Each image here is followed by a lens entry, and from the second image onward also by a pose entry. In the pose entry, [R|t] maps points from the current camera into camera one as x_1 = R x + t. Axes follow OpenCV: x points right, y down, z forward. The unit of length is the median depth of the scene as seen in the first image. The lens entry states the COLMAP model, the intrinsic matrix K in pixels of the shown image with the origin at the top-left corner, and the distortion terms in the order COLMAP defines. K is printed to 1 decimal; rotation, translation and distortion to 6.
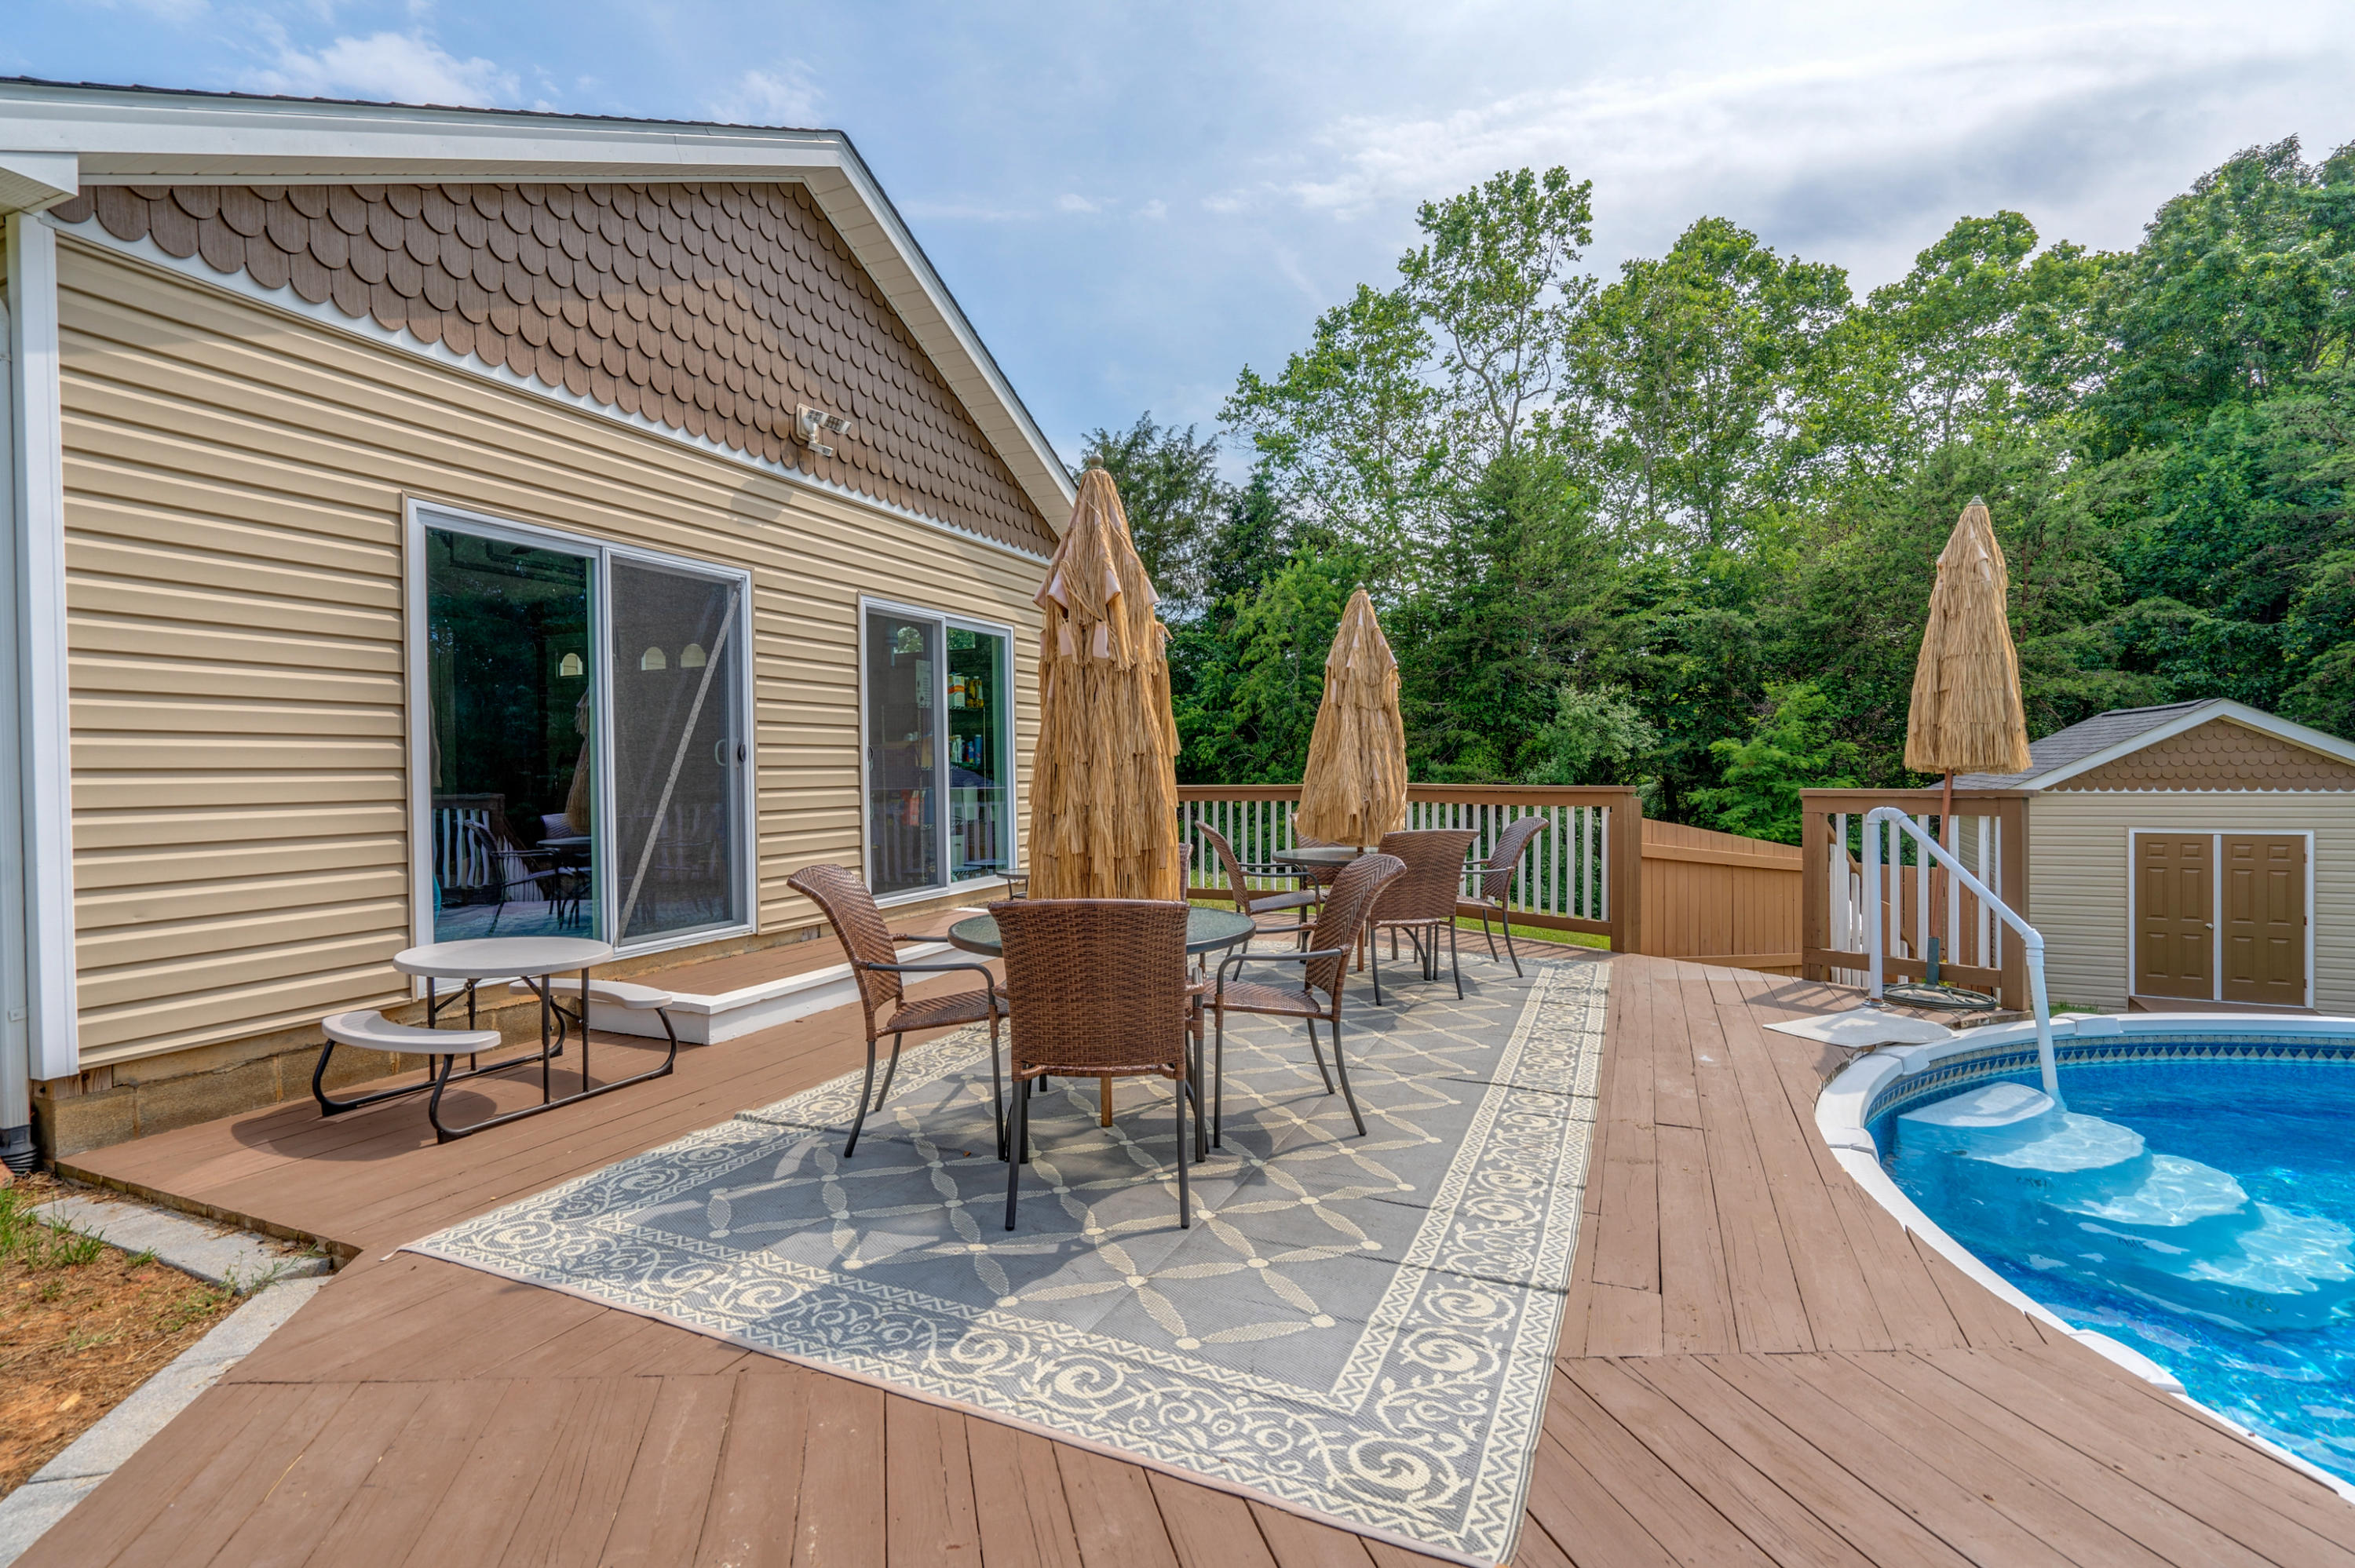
lens RADIAL K [[1085.9, 0, 1176.6], [0, 1085.9, 772.5], [0, 0, 1]] dist [-0.003003, 0.003070]
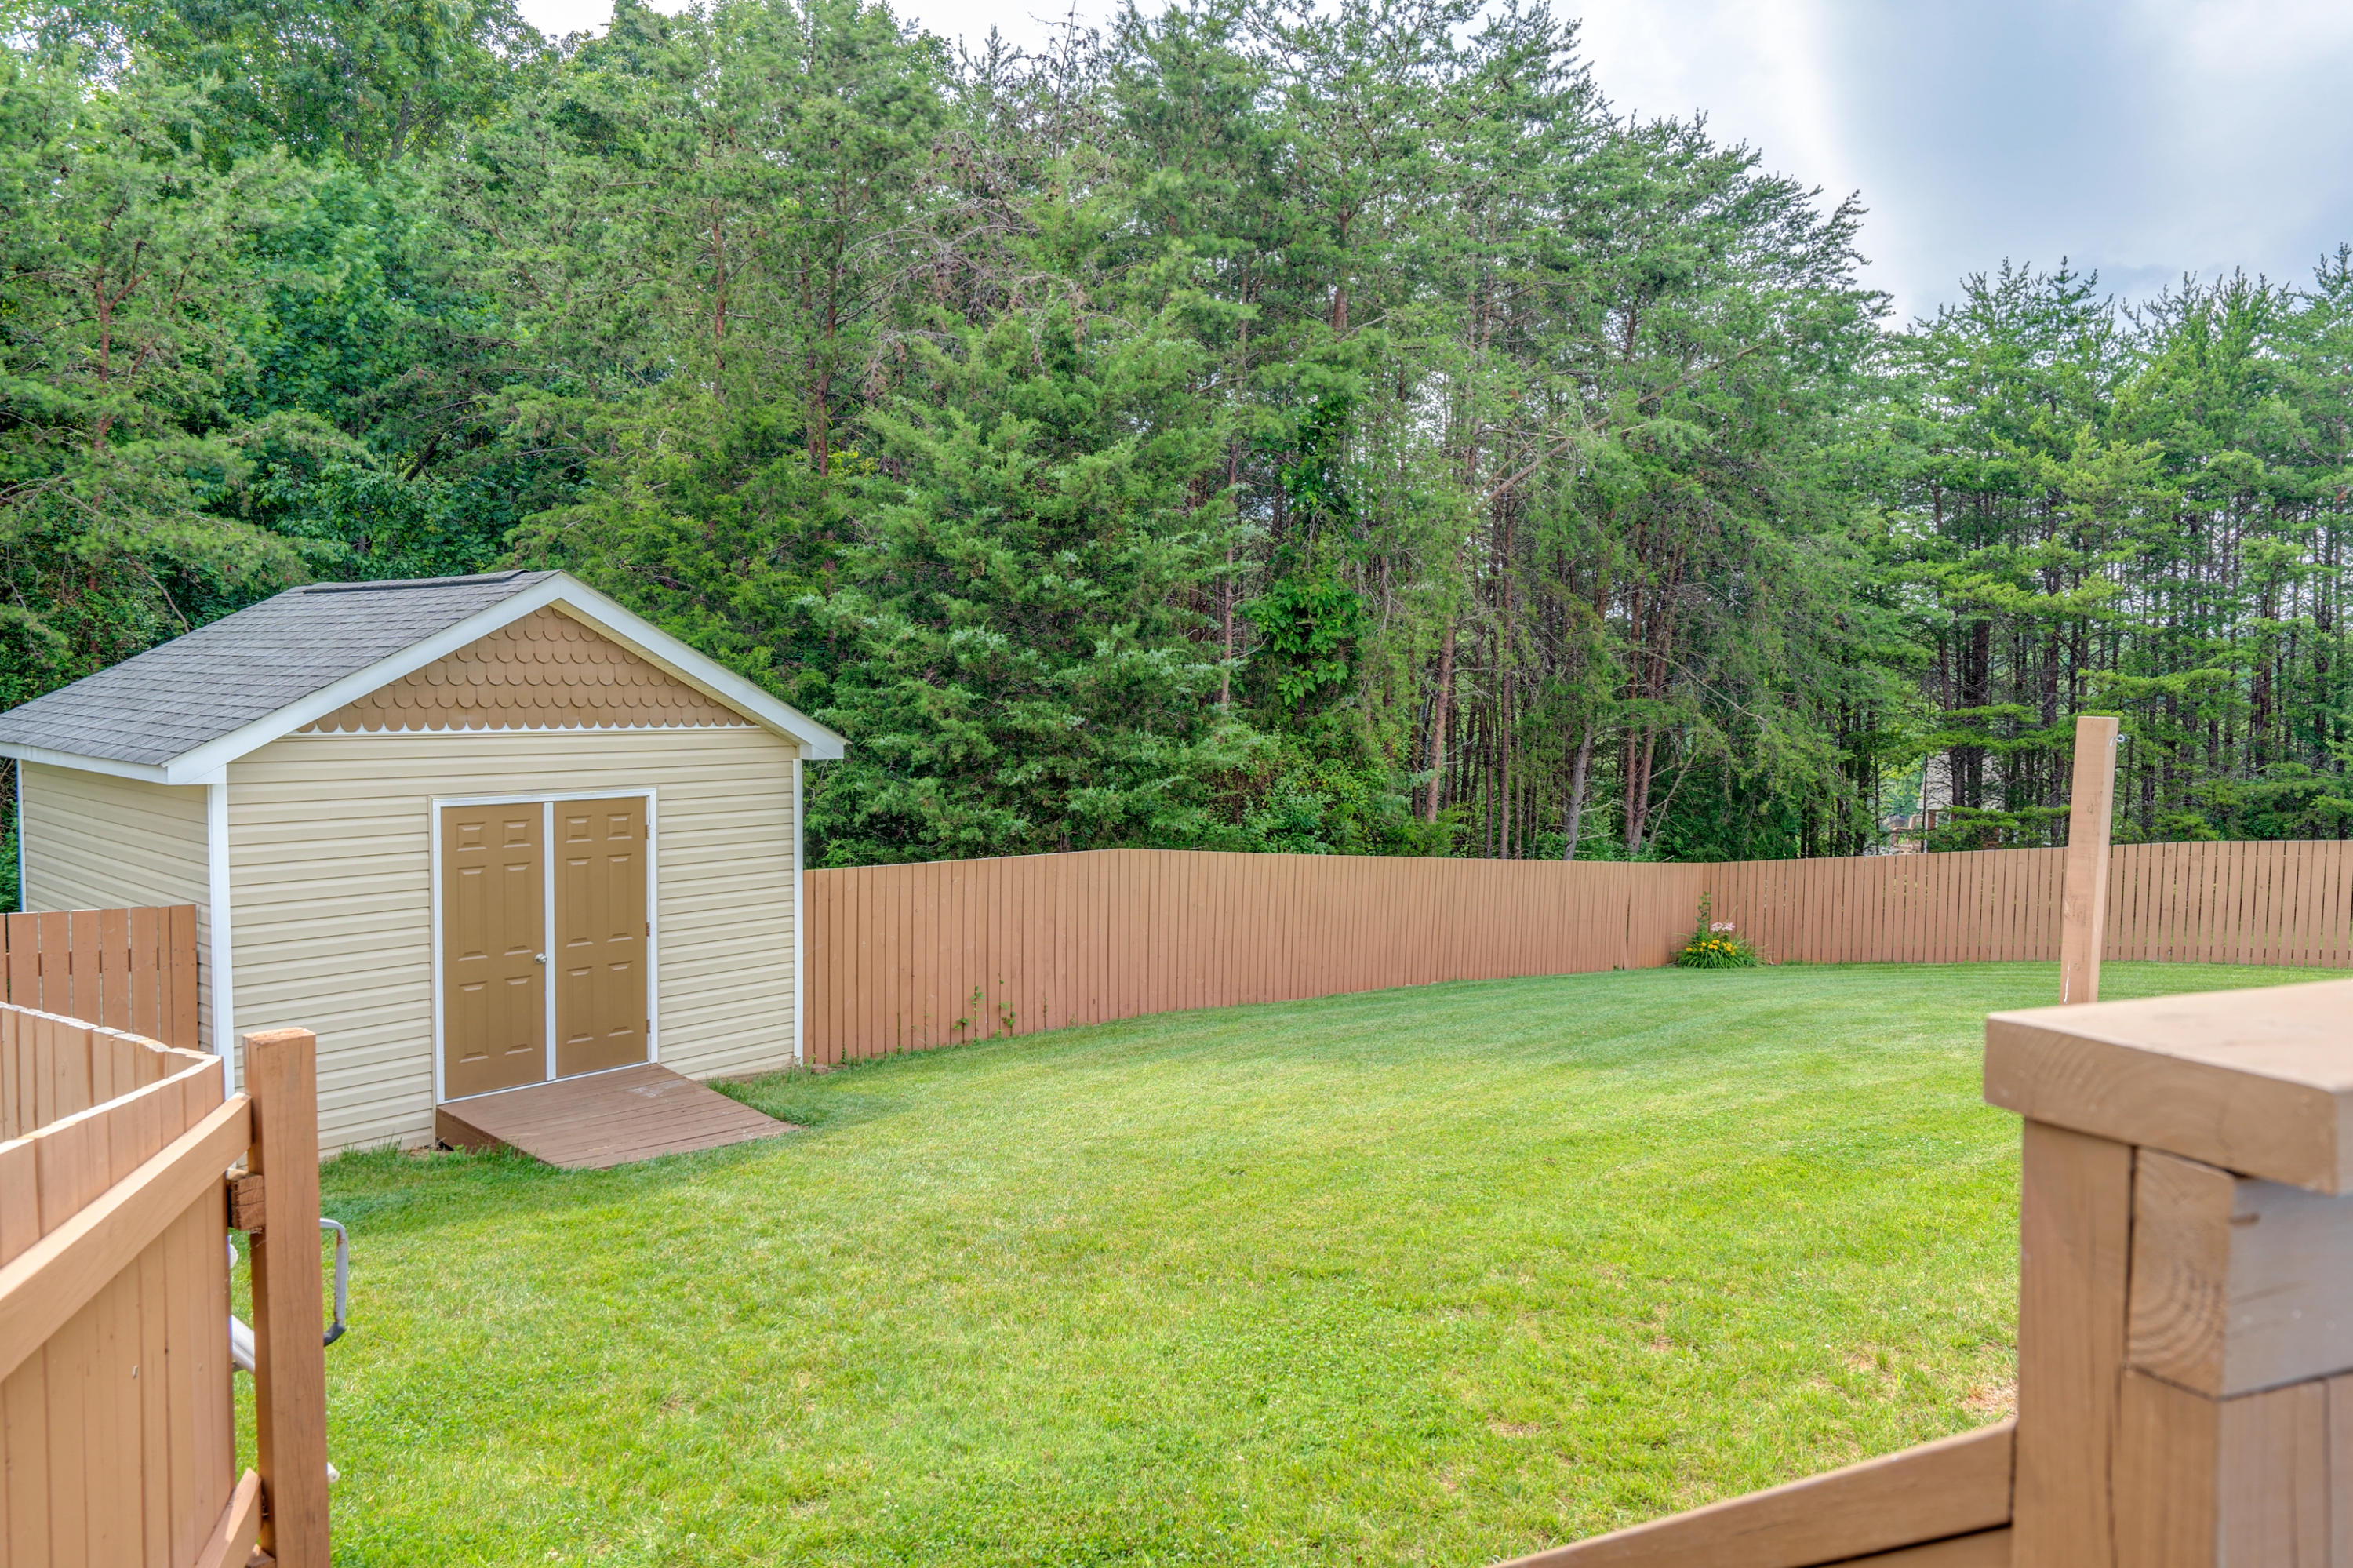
lens RADIAL K [[1575.0, 0, 1163.6], [0, 1575.0, 772.6], [0, 0, 1]] dist [0.008591, 0.005269]
pose [[0.249465, -0.045377, 0.967320, 0.202161], [-0.012053, 0.998679, 0.049956, -0.005579], [-0.968309, -0.024121, 0.248589, 0.442486]]
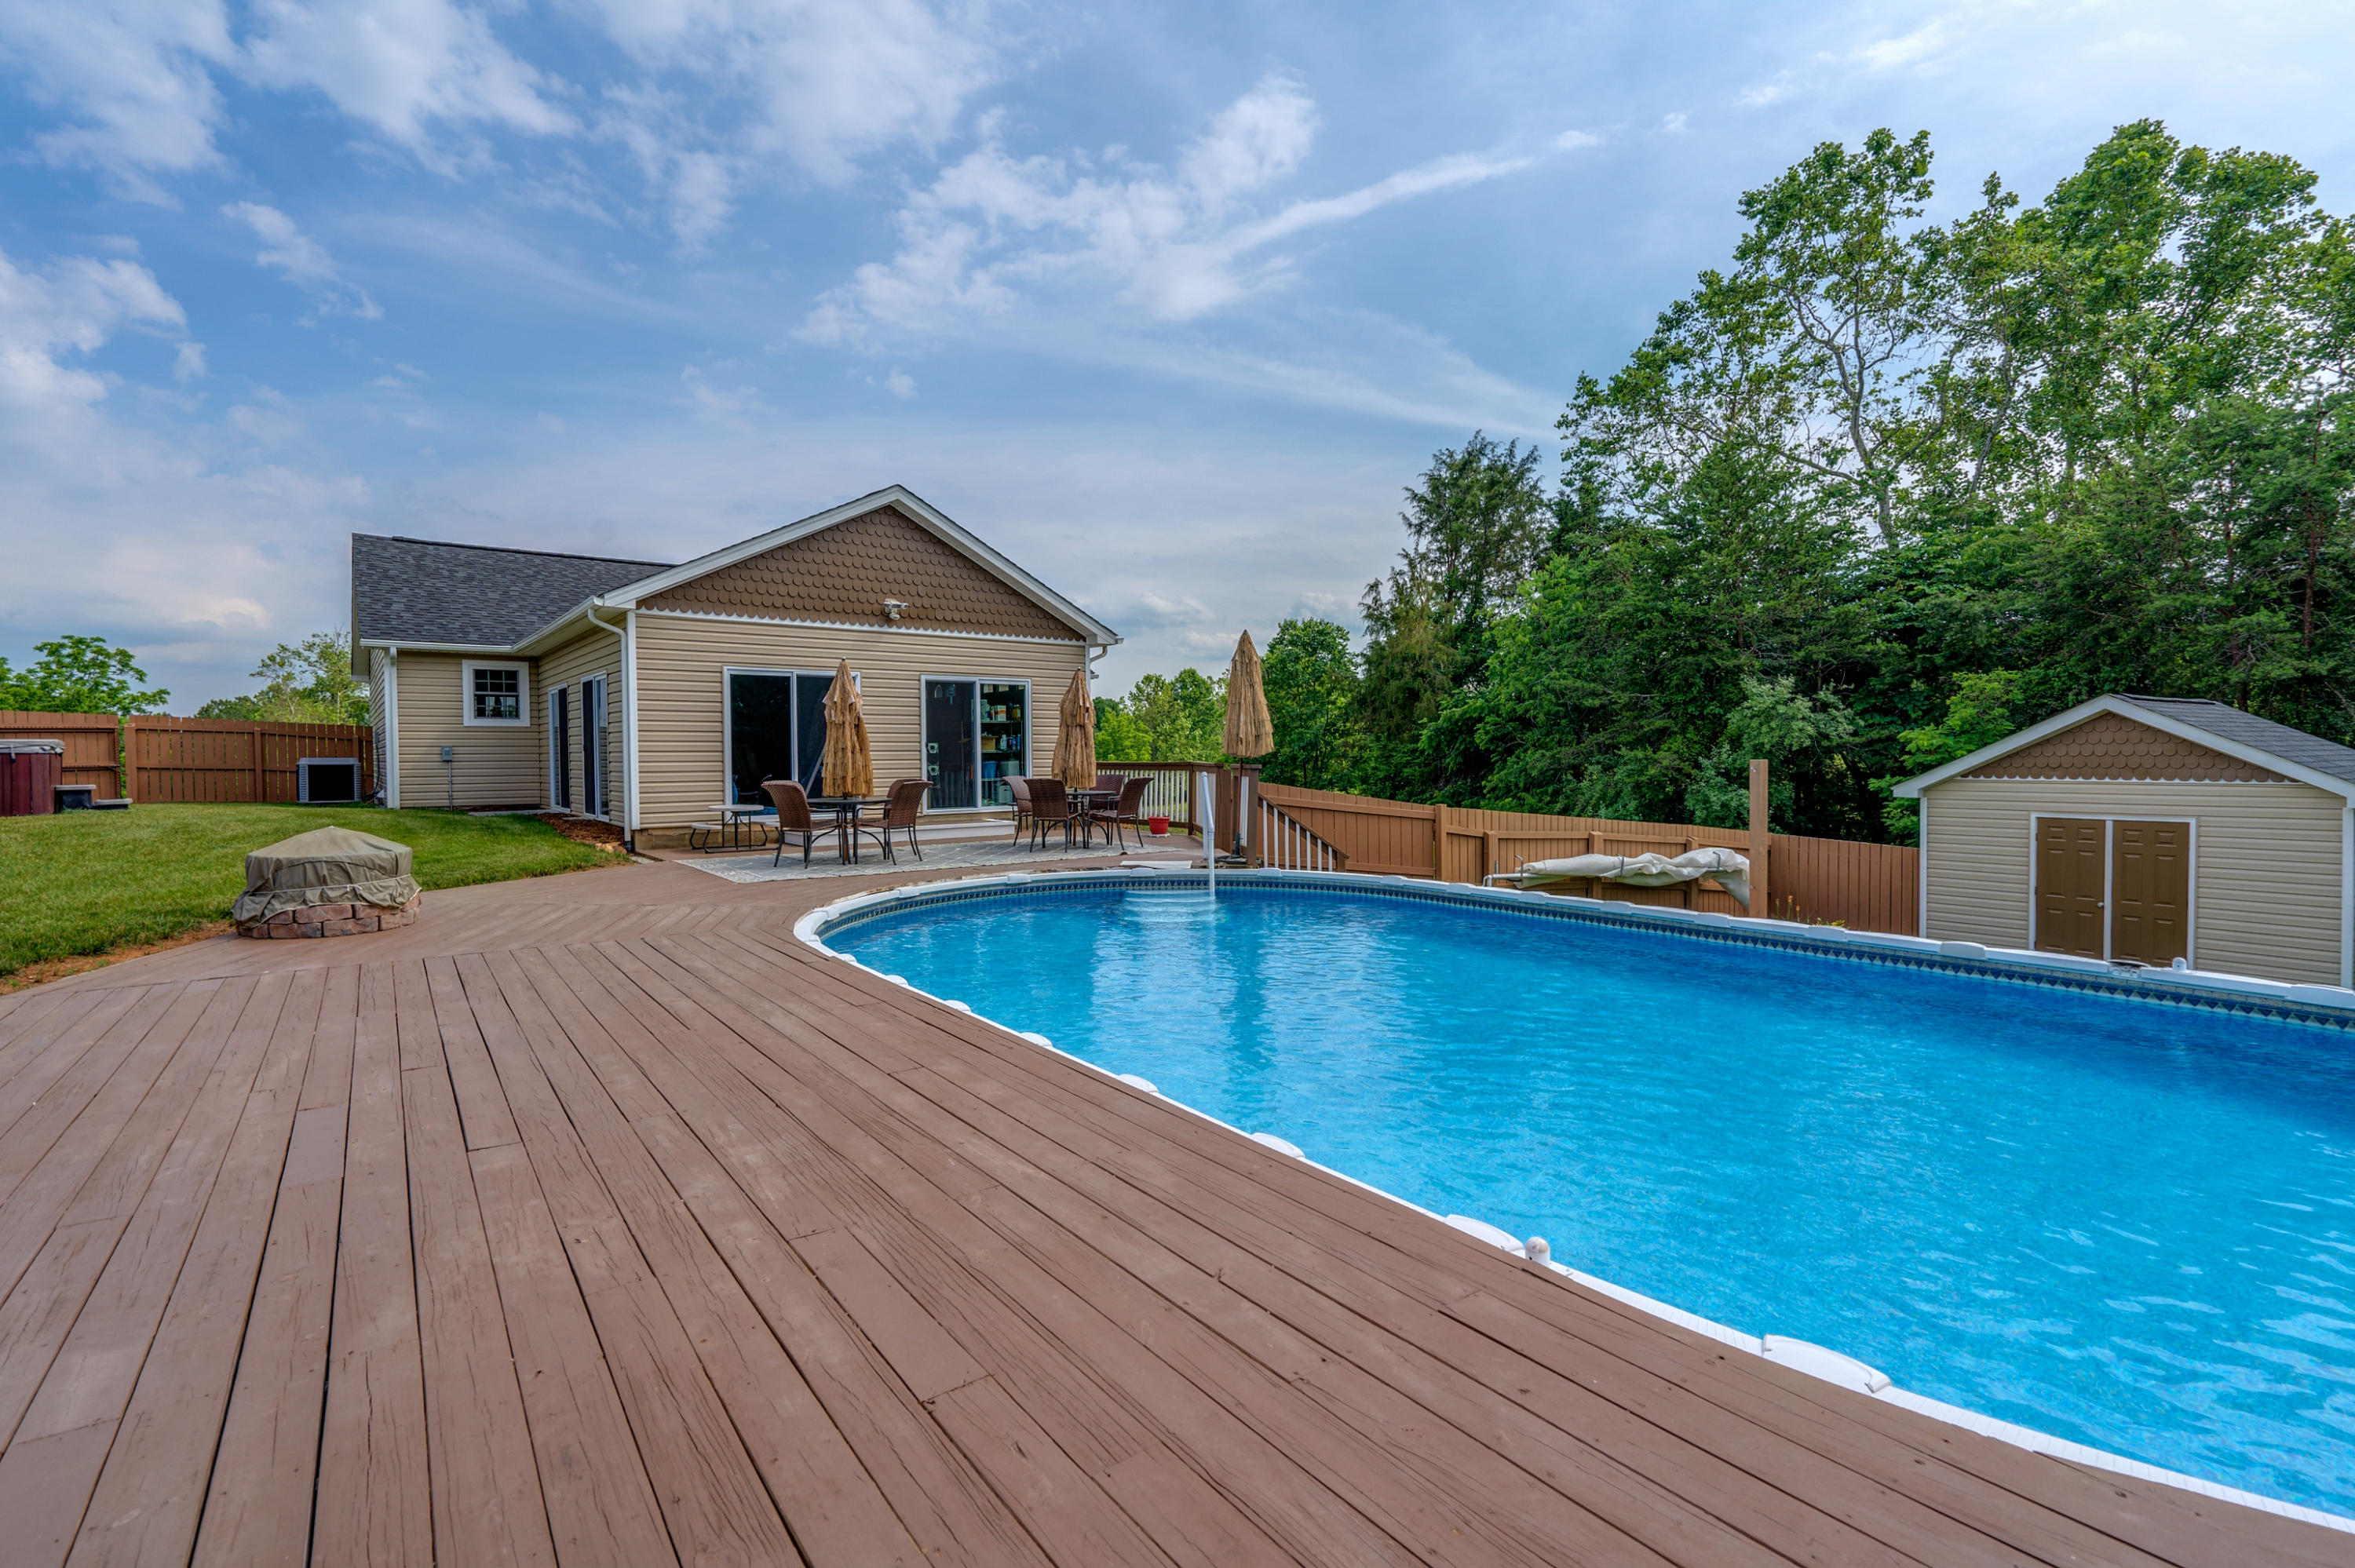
lens RADIAL K [[1085.9, 0, 1164.0], [0, 1085.9, 775.6], [0, 0, 1]] dist [-0.003003, 0.003070]
pose [[0.873050, 0.017609, -0.487312, 0.636747], [-0.007115, 0.999701, 0.023377, -0.004988], [0.487578, -0.016942, 0.872915, -0.373240]]
